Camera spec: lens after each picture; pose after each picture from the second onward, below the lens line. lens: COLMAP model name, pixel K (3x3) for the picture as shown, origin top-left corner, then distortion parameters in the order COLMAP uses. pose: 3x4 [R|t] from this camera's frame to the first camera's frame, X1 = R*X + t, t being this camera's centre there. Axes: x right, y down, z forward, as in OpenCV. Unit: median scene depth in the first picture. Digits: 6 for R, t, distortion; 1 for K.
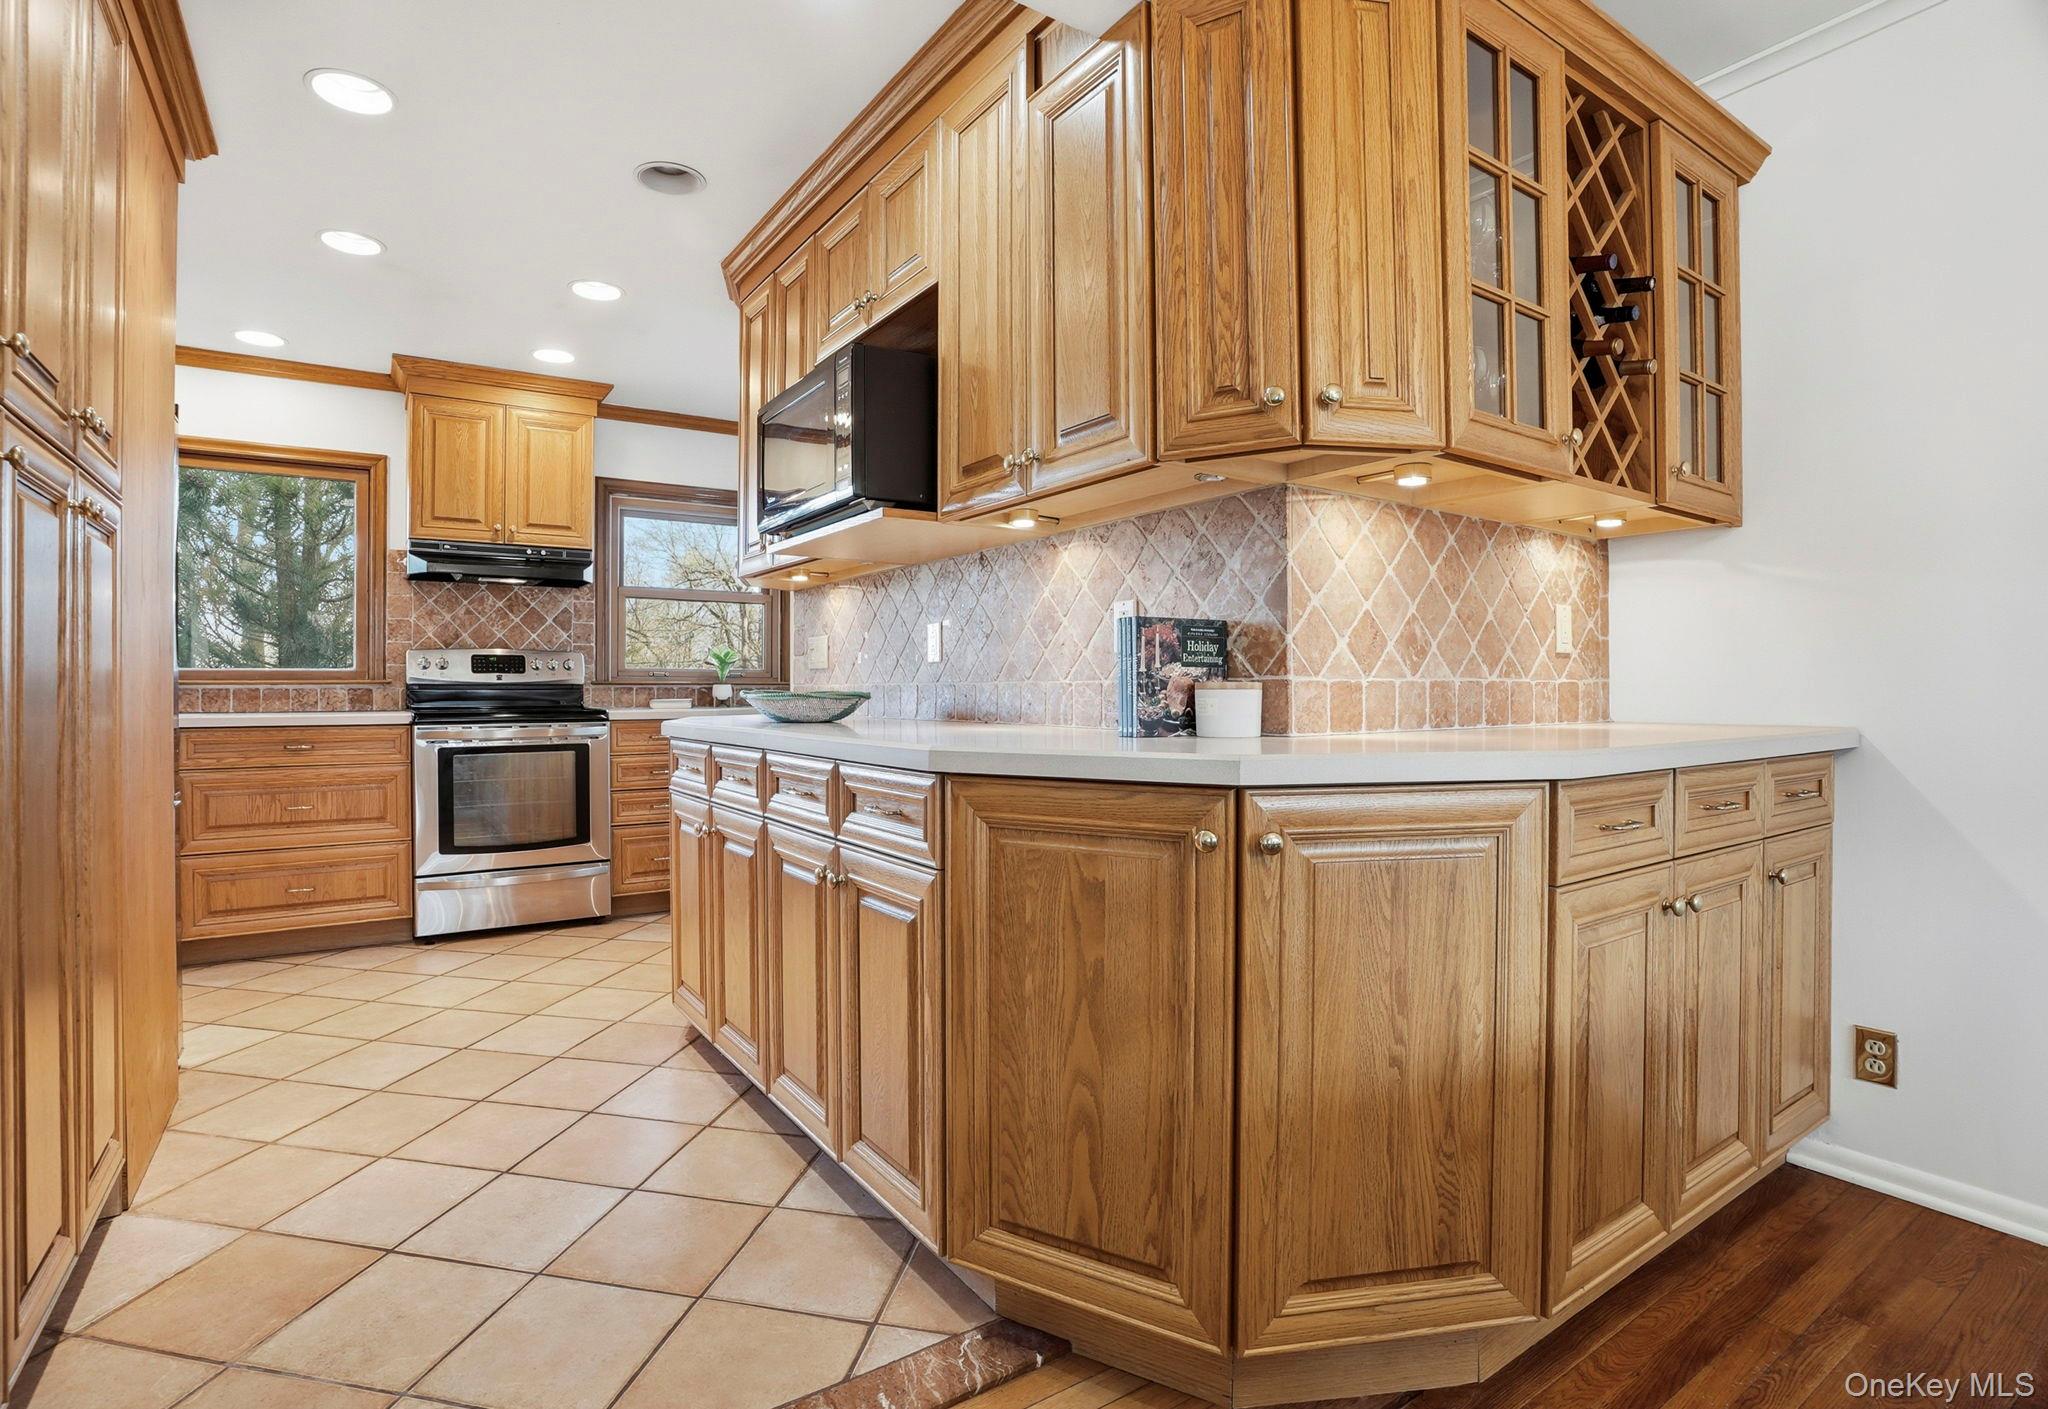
lens RADIAL K [[991.2, 0, 1029.9], [0, 991.2, 688.7], [0, 0, 1]] dist [0.132189, 0.000017]
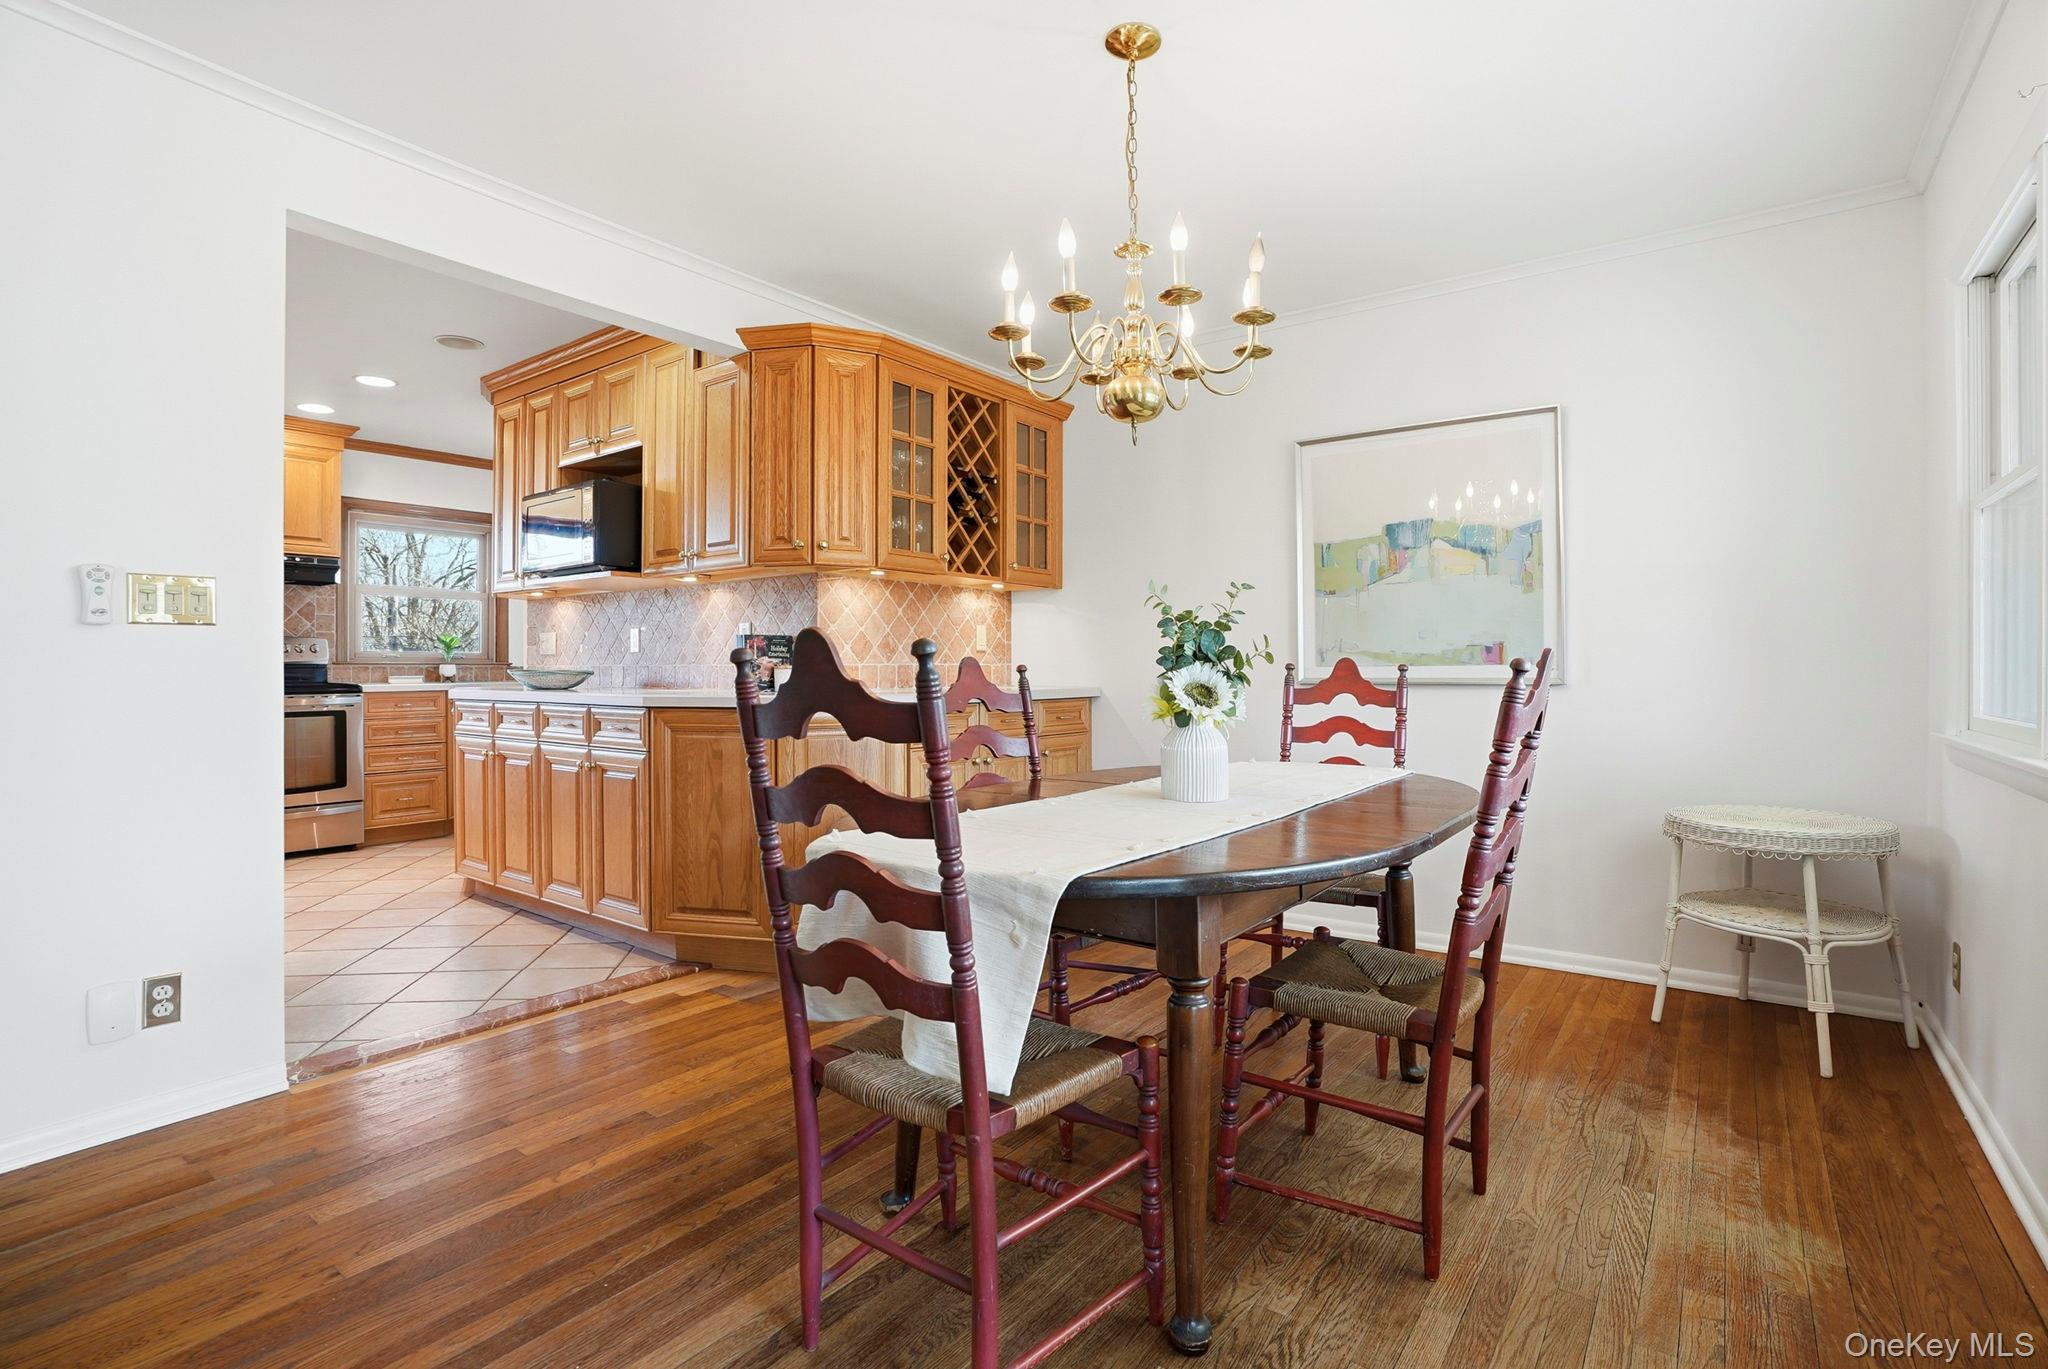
lens RADIAL K [[1025.9, 0, 1023.3], [0, 1025.9, 666.1], [0, 0, 1]] dist [-0.038985, 0.000185]
pose [[0.956438, 0.001133, 0.291935, 0.031716], [-0.000897, 0.999999, -0.000943, -0.003637], [-0.291935, 0.000641, 0.956438, -1.001615]]
